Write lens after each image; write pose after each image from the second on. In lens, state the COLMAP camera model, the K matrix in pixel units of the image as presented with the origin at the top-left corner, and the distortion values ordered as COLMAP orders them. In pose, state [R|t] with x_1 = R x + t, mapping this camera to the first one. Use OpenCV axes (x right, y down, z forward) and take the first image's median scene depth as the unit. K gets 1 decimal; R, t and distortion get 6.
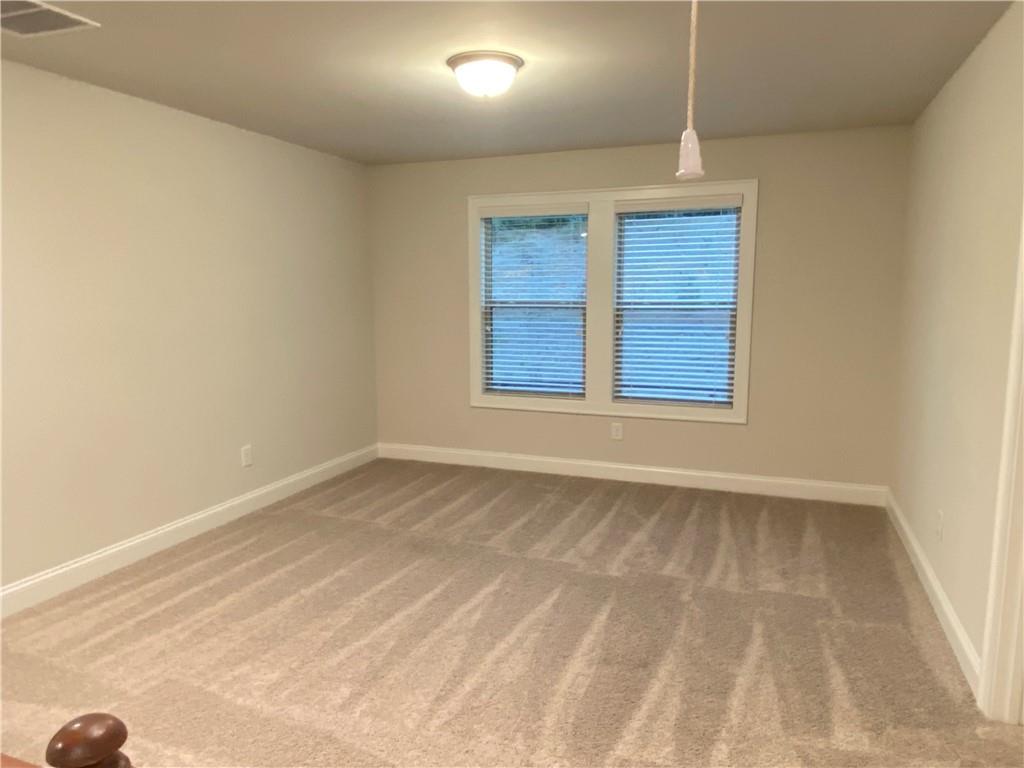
lens RADIAL K [[684.5, 0, 512.0], [0, 684.5, 384.0], [0, 0, 1]] dist [0.145976, -0.000002]
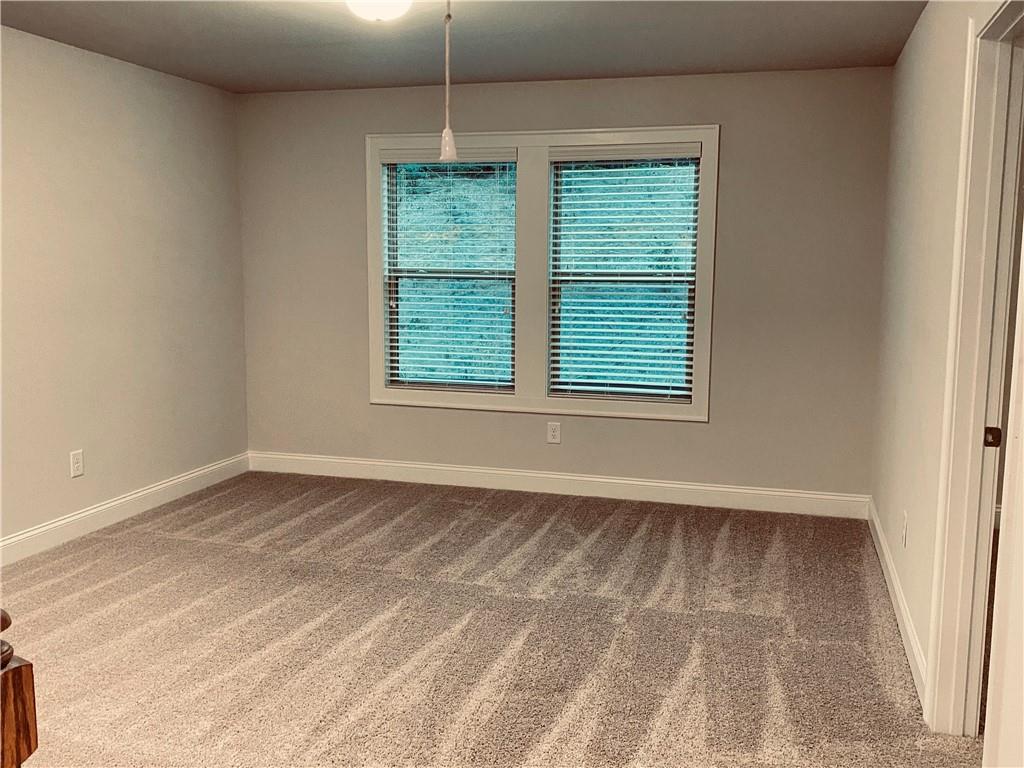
lens RADIAL K [[922.8, 0, 512.0], [0, 922.8, 384.0], [0, 0, 1]] dist [0.103773, -0.014844]
pose [[0.996933, -0.003669, 0.078176, 0.028671], [0.003715, 0.999993, -0.000445, 0.017425], [-0.078174, 0.000734, 0.996939, -0.102502]]
